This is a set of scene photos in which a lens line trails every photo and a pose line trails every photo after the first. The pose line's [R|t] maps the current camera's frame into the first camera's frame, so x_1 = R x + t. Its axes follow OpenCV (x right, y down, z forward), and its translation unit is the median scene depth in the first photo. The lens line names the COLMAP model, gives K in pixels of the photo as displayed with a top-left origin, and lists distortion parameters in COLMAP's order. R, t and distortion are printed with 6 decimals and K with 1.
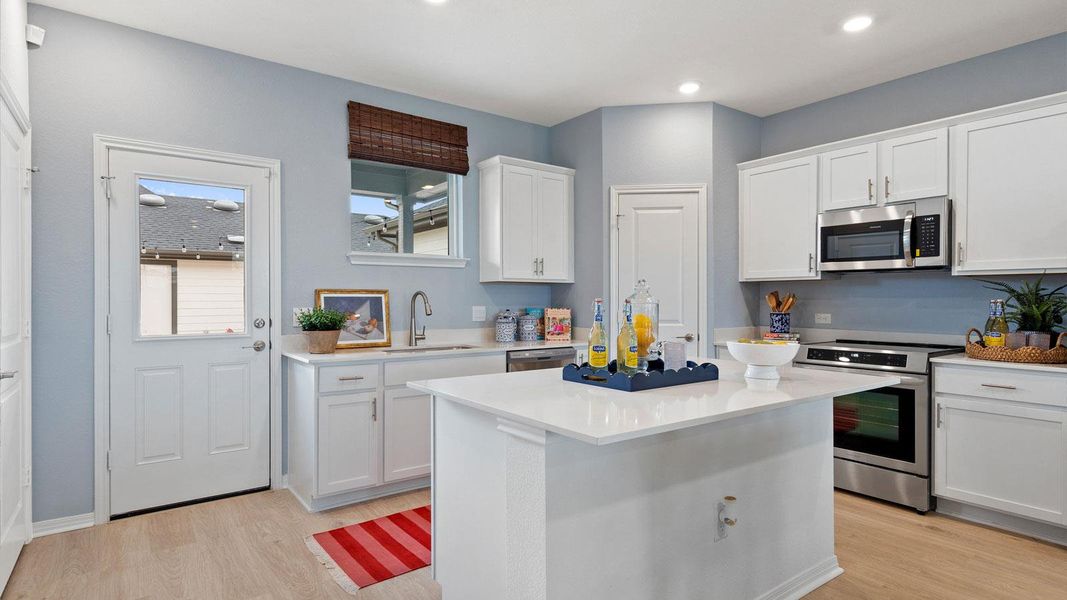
lens RADIAL K [[550.5, 0, 533.9], [0, 550.5, 309.2], [0, 0, 1]] dist [0.000391, 0.000514]
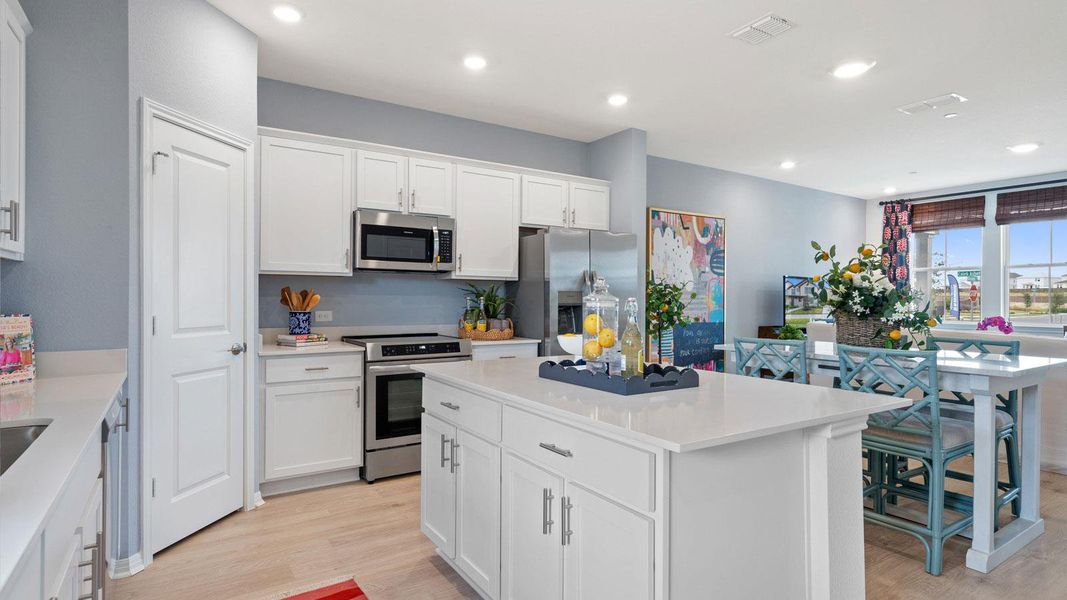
lens RADIAL K [[553.7, 0, 533.5], [0, 553.7, 300.0], [0, 0, 1]] dist [0.003194, 0.001128]
pose [[0.065688, -0.005647, 0.997824, -0.419399], [0.011670, 0.999920, 0.004891, -0.011862], [-0.997772, 0.011324, 0.065749, 0.575206]]
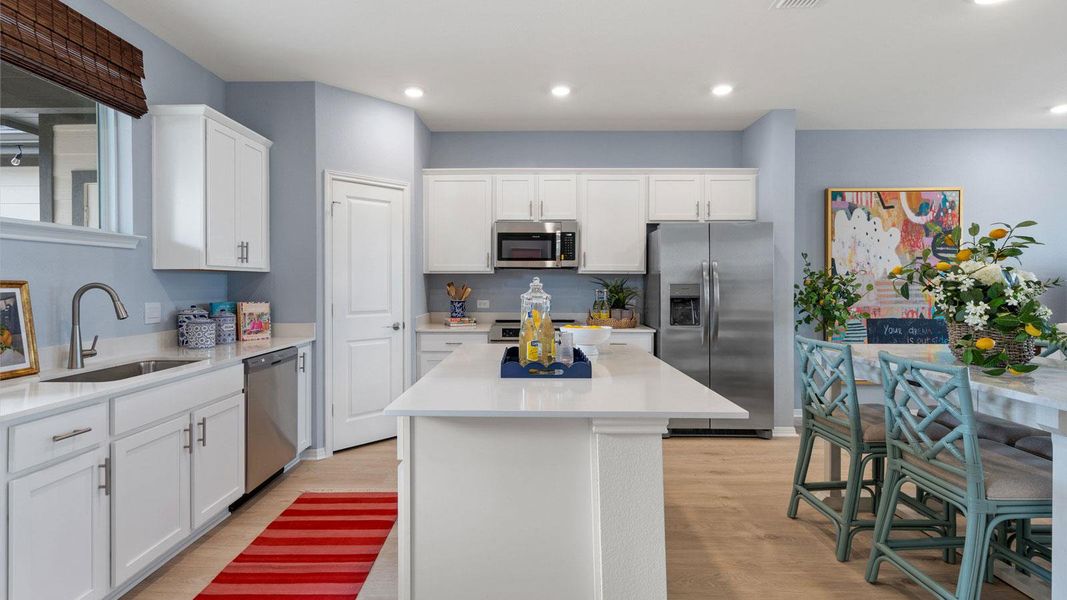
lens RADIAL K [[514.6, 0, 518.7], [0, 514.6, 285.5], [0, 0, 1]] dist [0.005219, 0.000469]
pose [[0.612740, -0.004036, 0.790274, -0.358317], [0.013098, 0.999901, -0.005049, -0.018773], [-0.790176, 0.013445, 0.612733, 0.214470]]
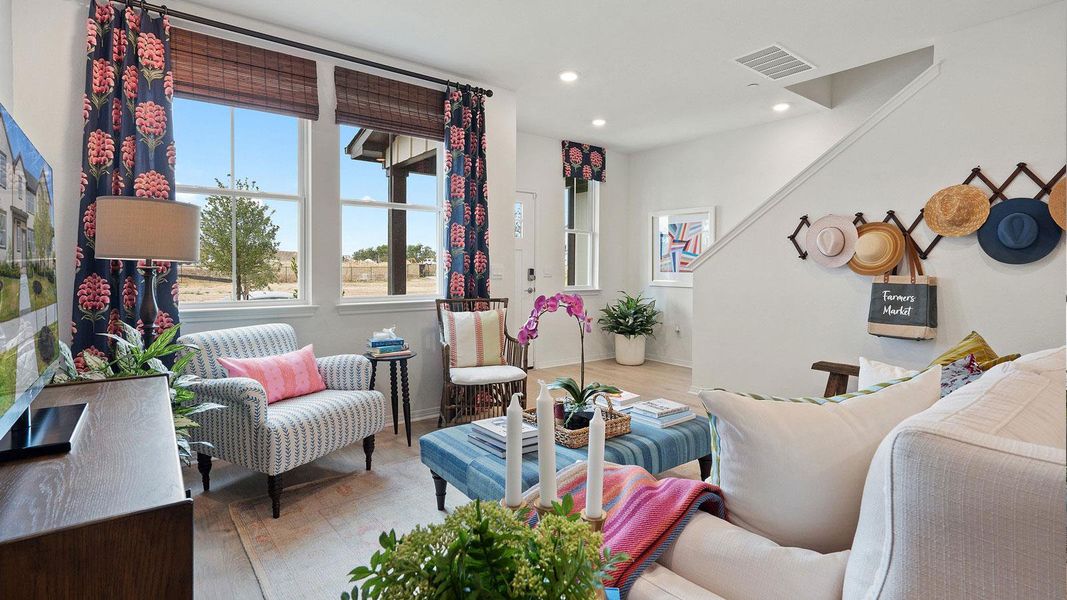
lens RADIAL K [[496.5, 0, 523.0], [0, 496.5, 284.0], [0, 0, 1]] dist [-0.000399, -0.000016]
pose [[-0.999952, -0.009800, 0.000115, 1.037921], [-0.009778, 0.998377, 0.056114, 0.003009], [-0.000664, 0.056110, -0.998424, 0.122550]]
